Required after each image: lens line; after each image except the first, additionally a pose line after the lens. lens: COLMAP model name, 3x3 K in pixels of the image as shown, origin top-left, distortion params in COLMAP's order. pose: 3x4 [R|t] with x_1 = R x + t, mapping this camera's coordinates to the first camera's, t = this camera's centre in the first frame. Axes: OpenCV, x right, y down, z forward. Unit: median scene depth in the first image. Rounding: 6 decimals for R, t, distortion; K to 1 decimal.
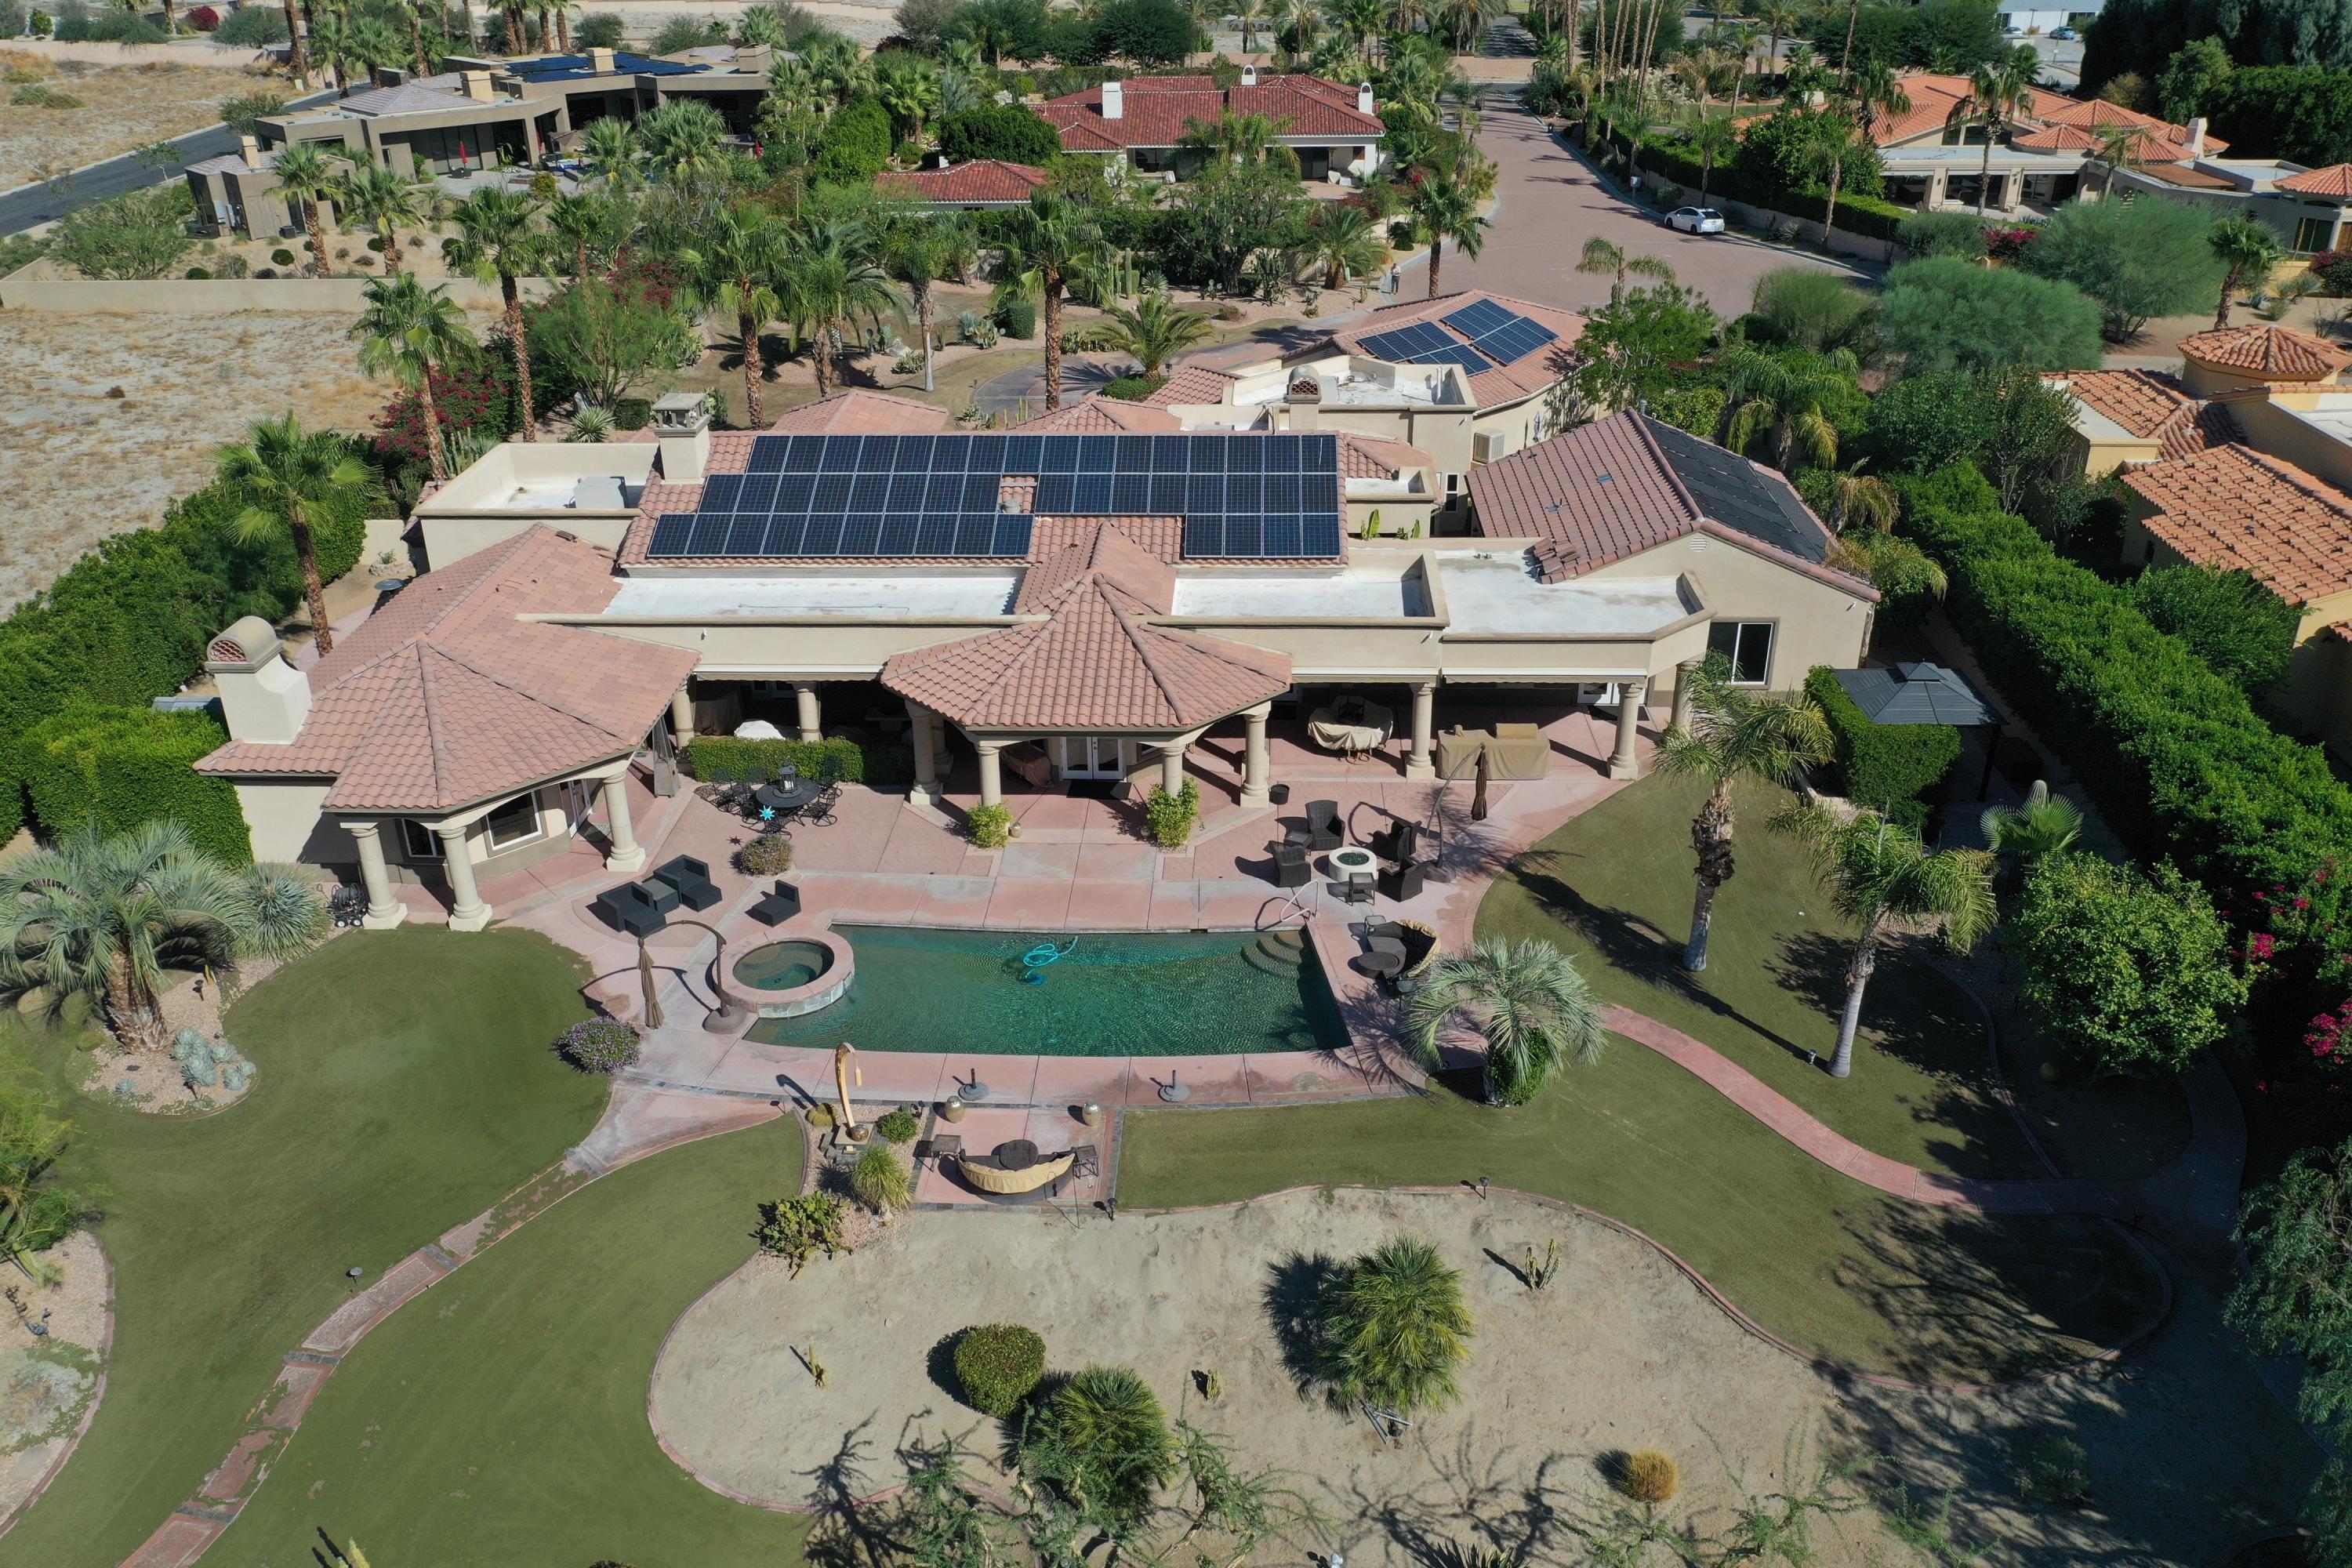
lens RADIAL K [[1846.3, 0, 1176.0], [0, 1846.3, 784.0], [0, 0, 1]] dist [-0.011927, 0.002749]
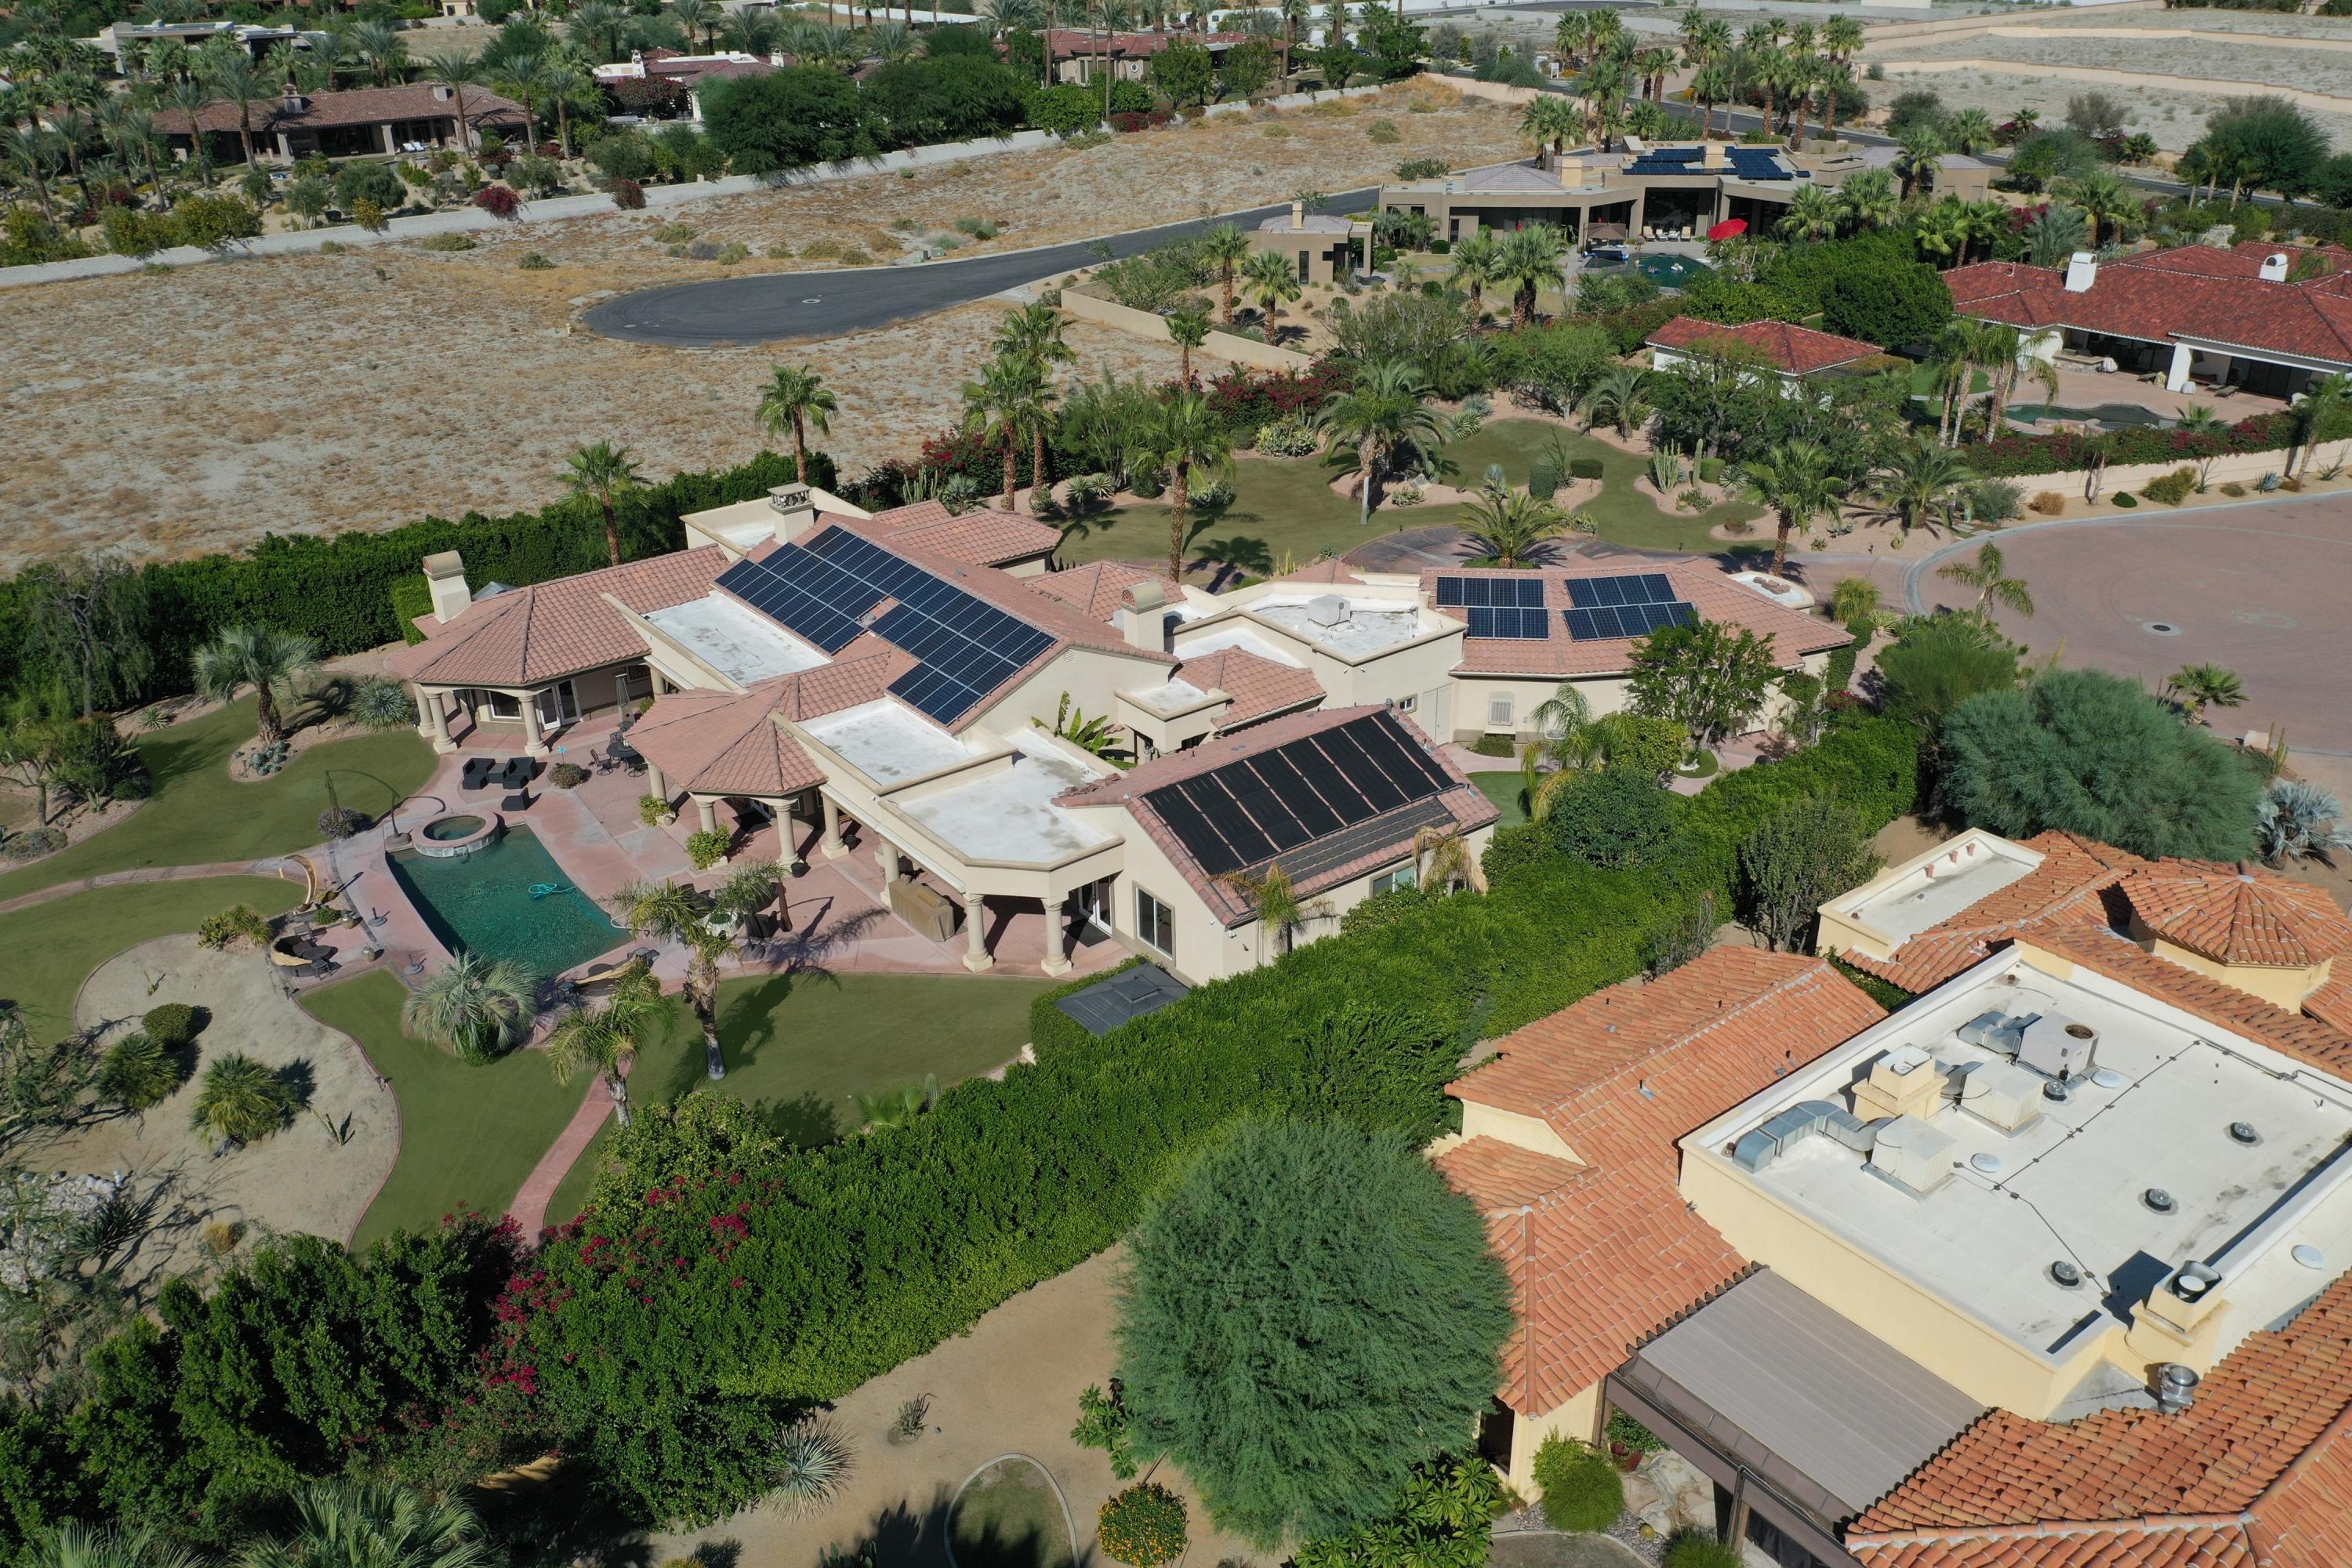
lens RADIAL K [[1819.0, 0, 1176.0], [0, 1819.0, 784.0], [0, 0, 1]] dist [-0.003404, -0.006439]
pose [[0.642672, 0.343561, -0.684791, 1.140817], [-0.335054, 0.929848, 0.152060, -0.353175], [0.688993, 0.131717, 0.712698, 0.224031]]
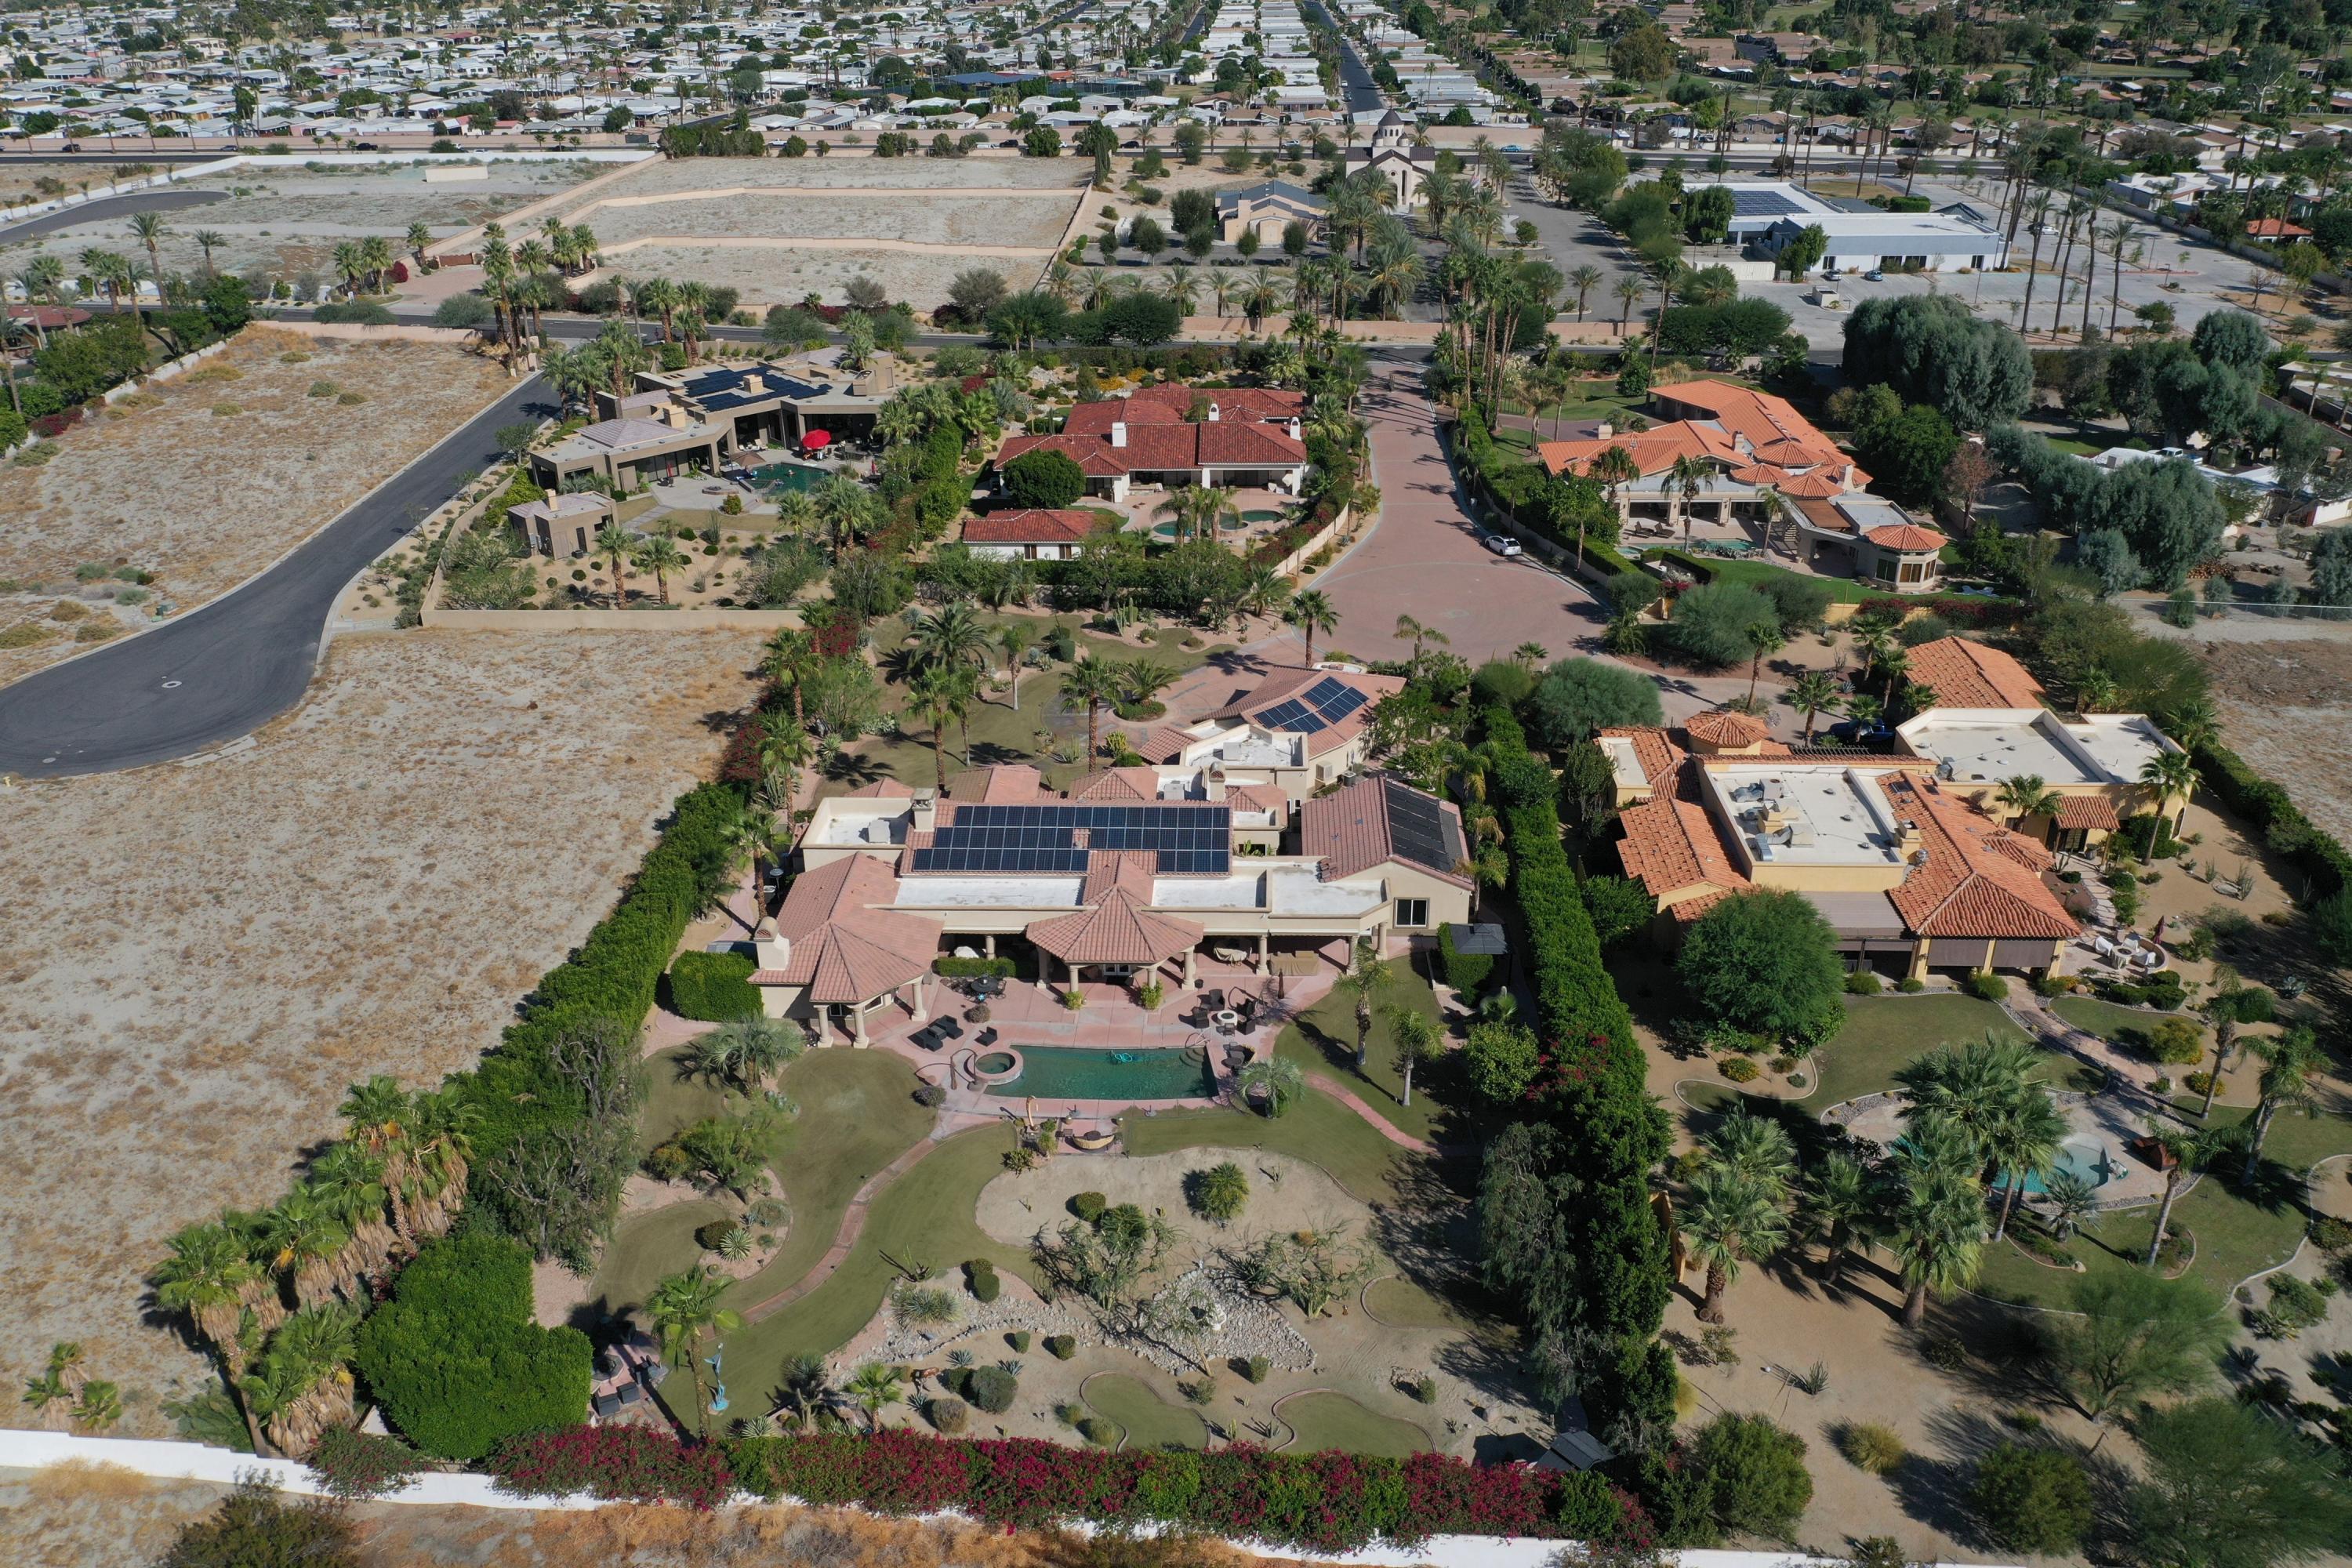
lens RADIAL K [[1819.0, 0, 1176.0], [0, 1819.0, 784.0], [0, 0, 1]] dist [-0.003404, -0.006439]
pose [[0.999998, -0.002059, 0.000228, 0.027590], [0.002064, 0.999764, -0.021604, -0.193226], [-0.000184, 0.021604, 0.999767, -1.256752]]
